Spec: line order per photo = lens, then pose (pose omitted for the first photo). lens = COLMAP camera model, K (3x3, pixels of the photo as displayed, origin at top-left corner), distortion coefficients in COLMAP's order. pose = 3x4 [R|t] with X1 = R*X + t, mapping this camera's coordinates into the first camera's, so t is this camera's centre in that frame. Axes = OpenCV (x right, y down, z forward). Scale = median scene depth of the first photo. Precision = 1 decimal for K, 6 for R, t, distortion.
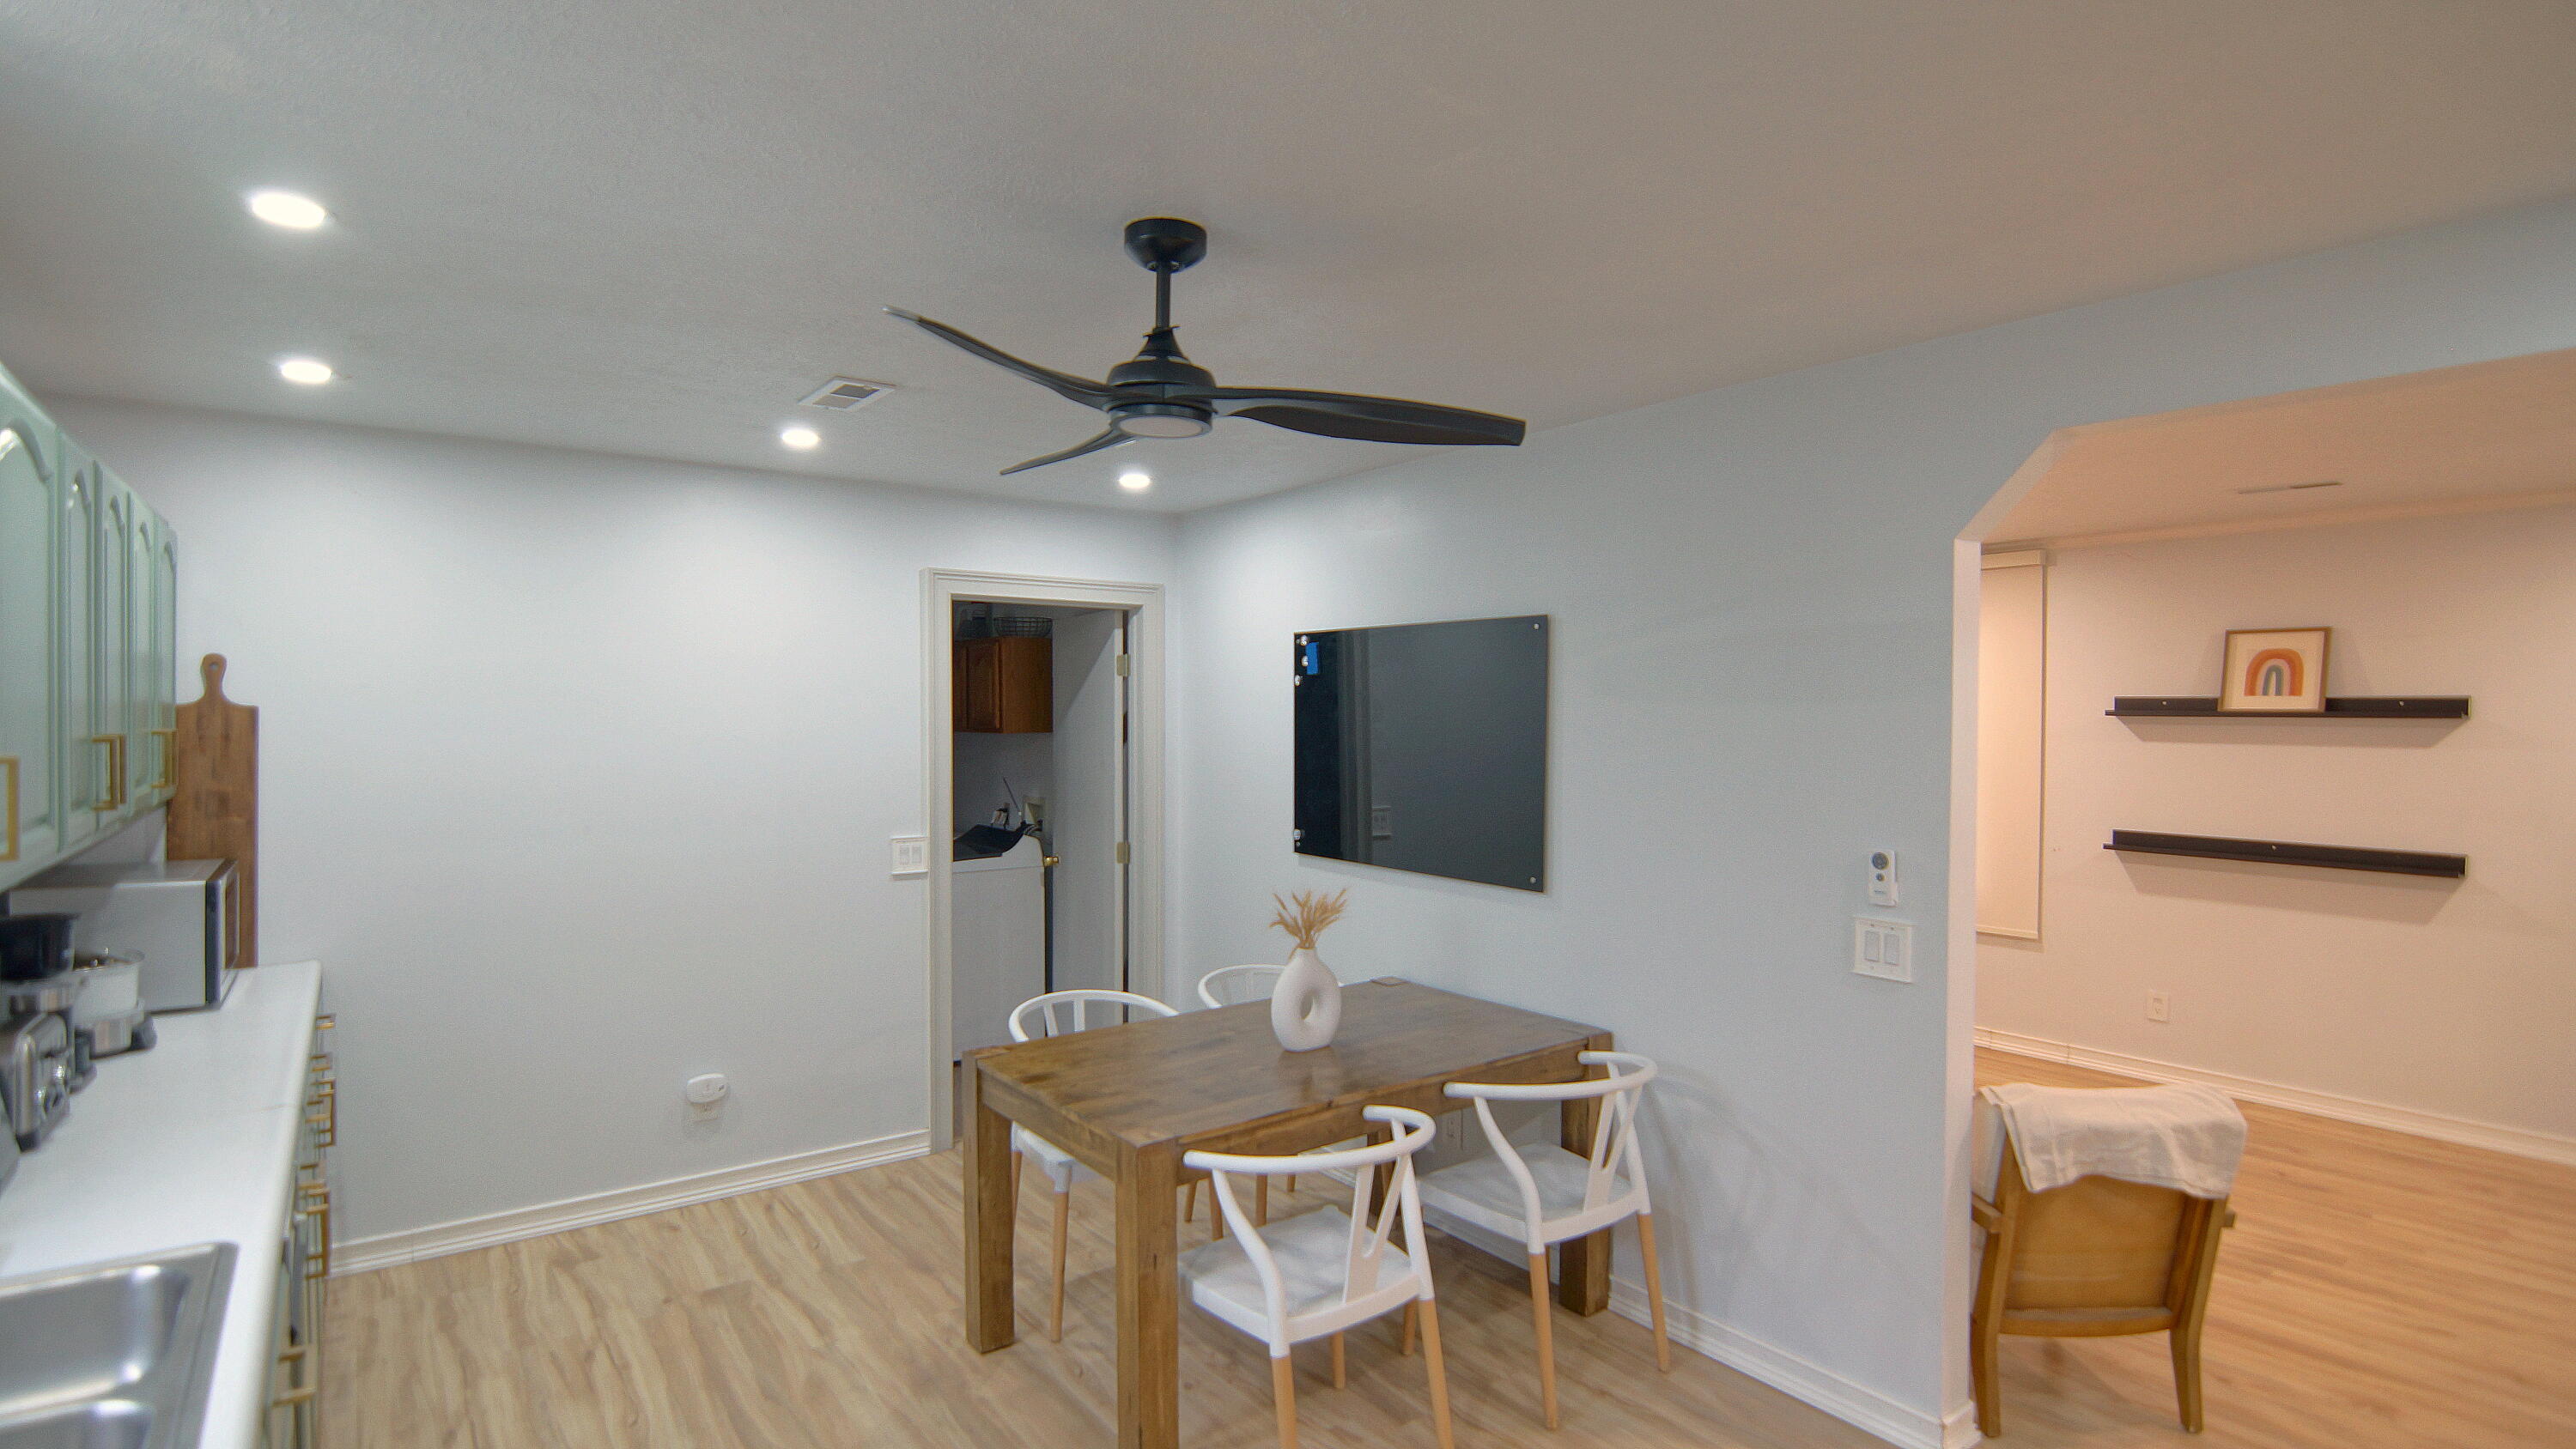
lens RADIAL K [[1267.2, 0, 1288.0], [0, 1267.2, 724.5], [0, 0, 1]] dist [0.022797, -0.027578]
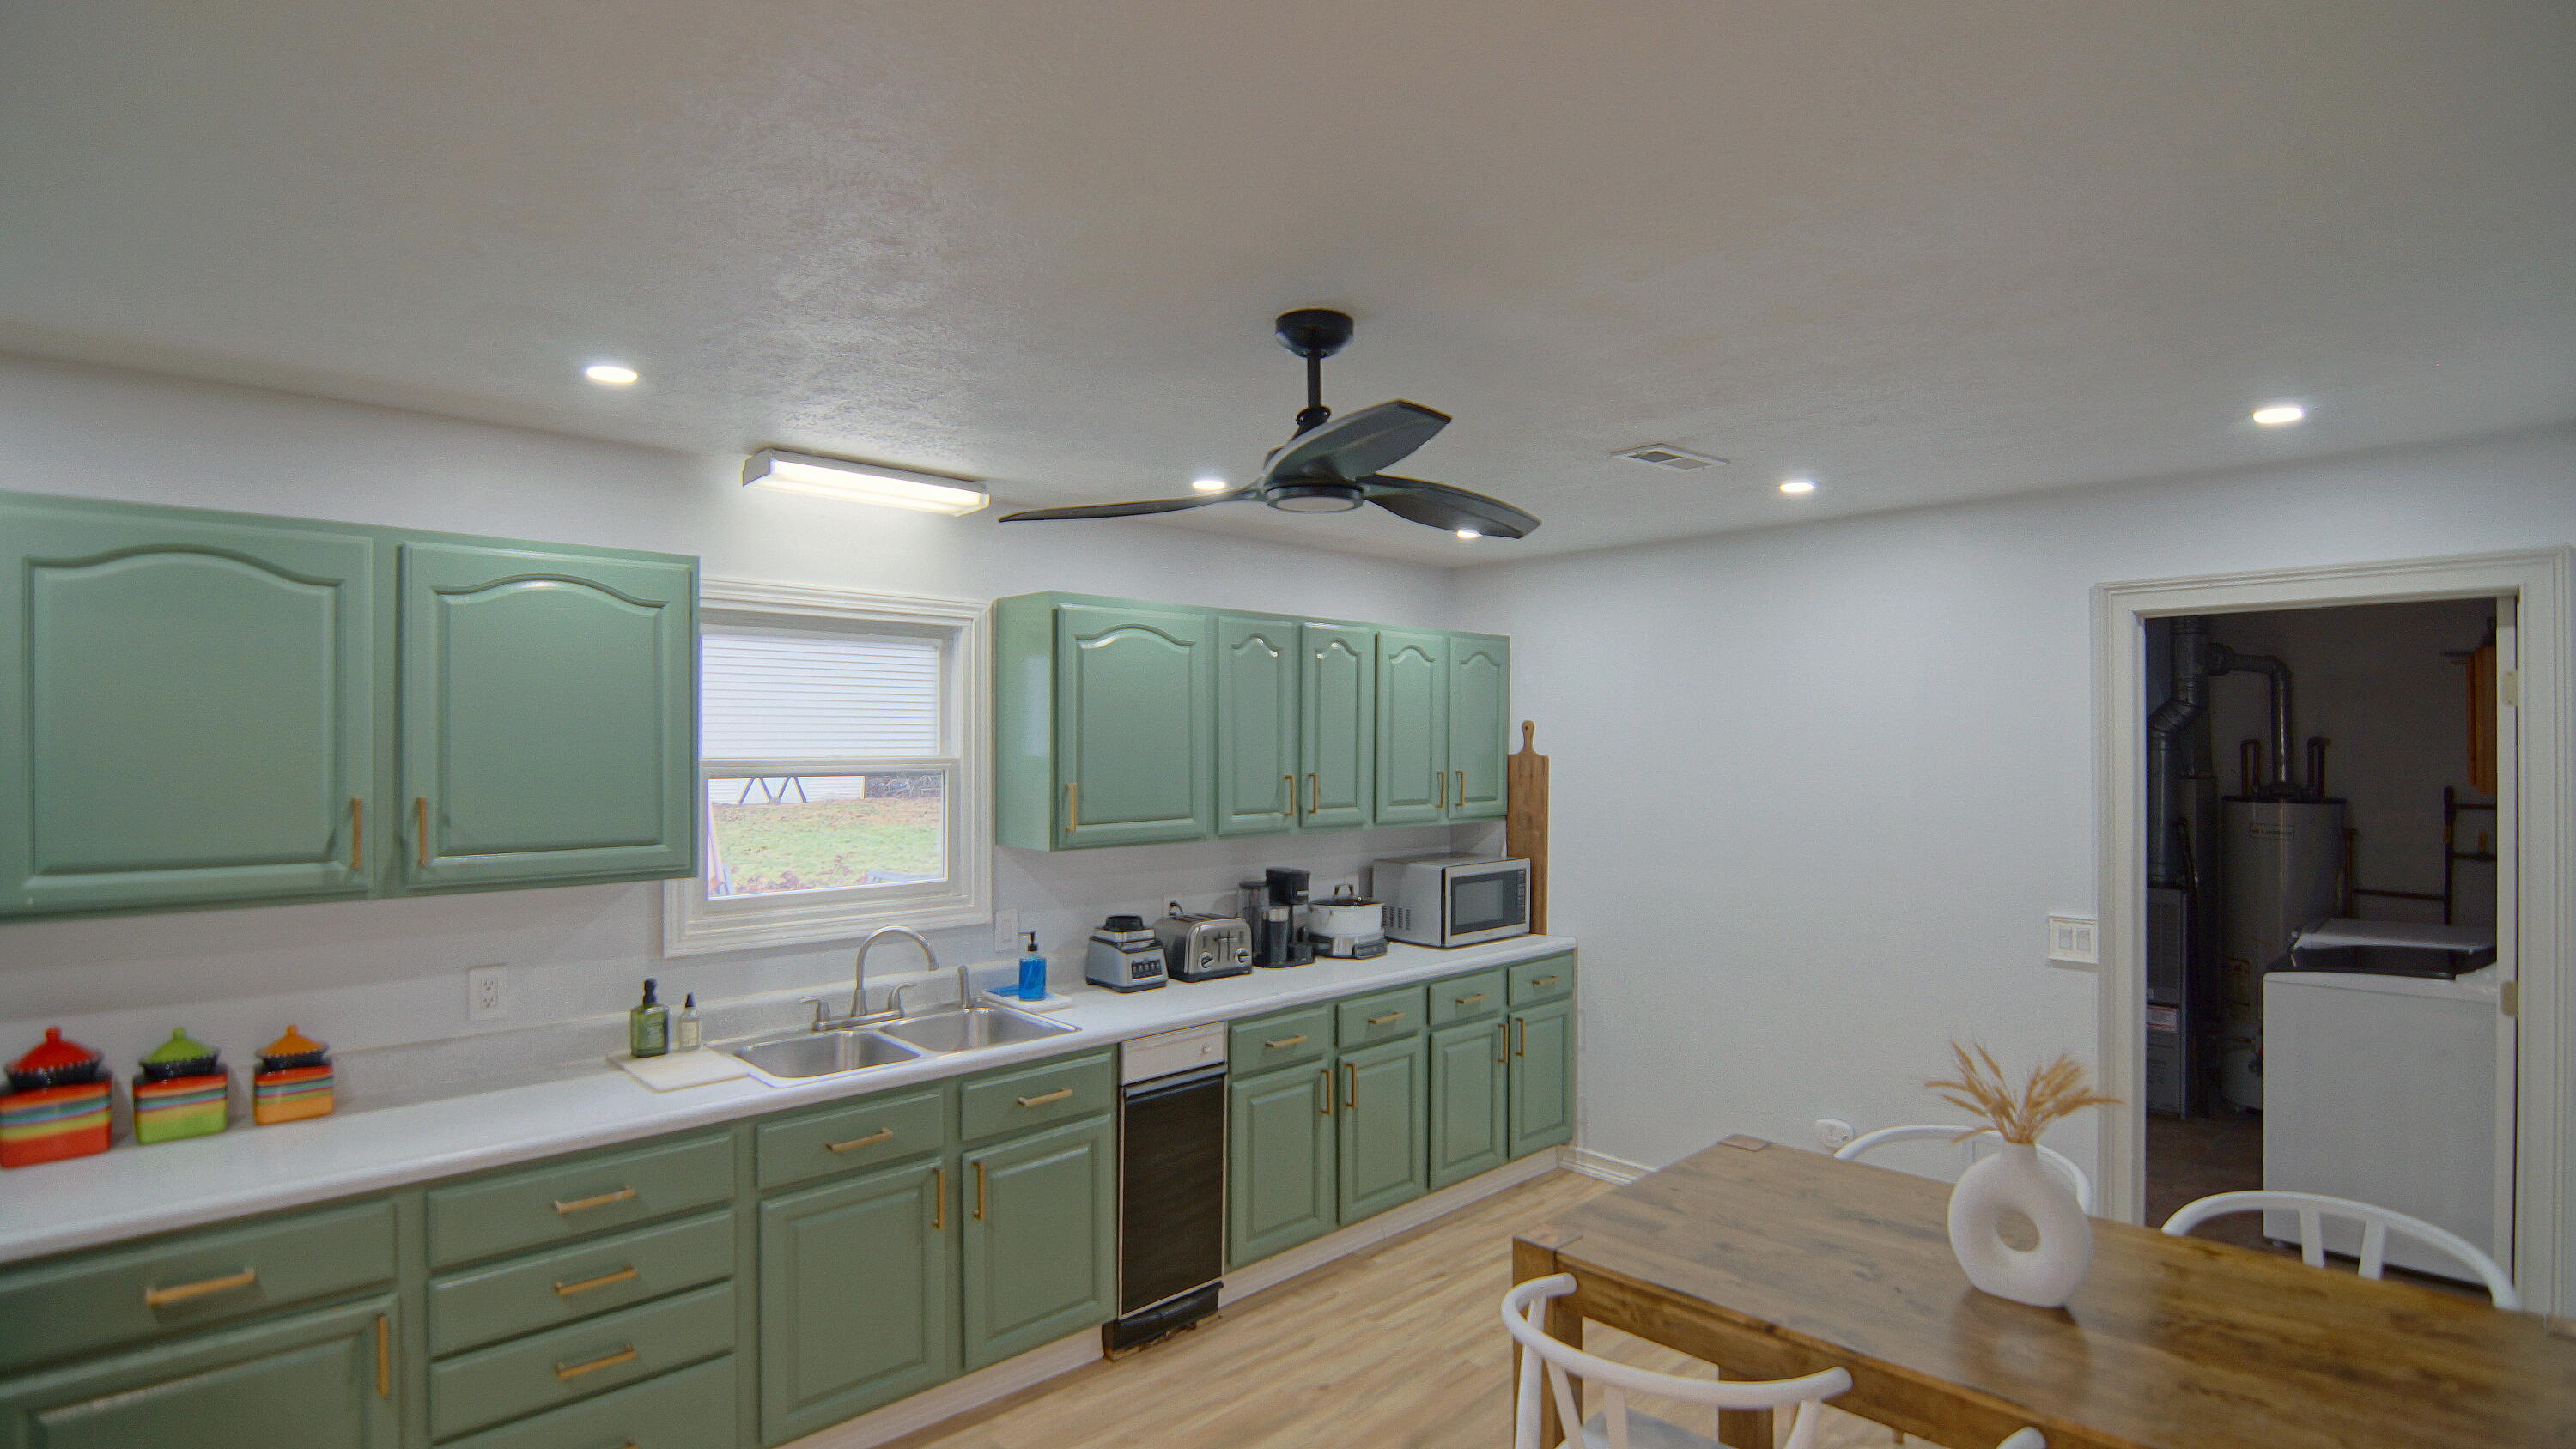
lens RADIAL K [[1171.5, 0, 1163.2], [0, 1171.5, 744.5], [0, 0, 1]] dist [-0.033877, 0.000164]
pose [[0.077721, -0.004674, -0.996964, 0.497656], [-0.007676, 0.999957, -0.005286, -0.017108], [0.996946, 0.008063, 0.077682, 0.462824]]
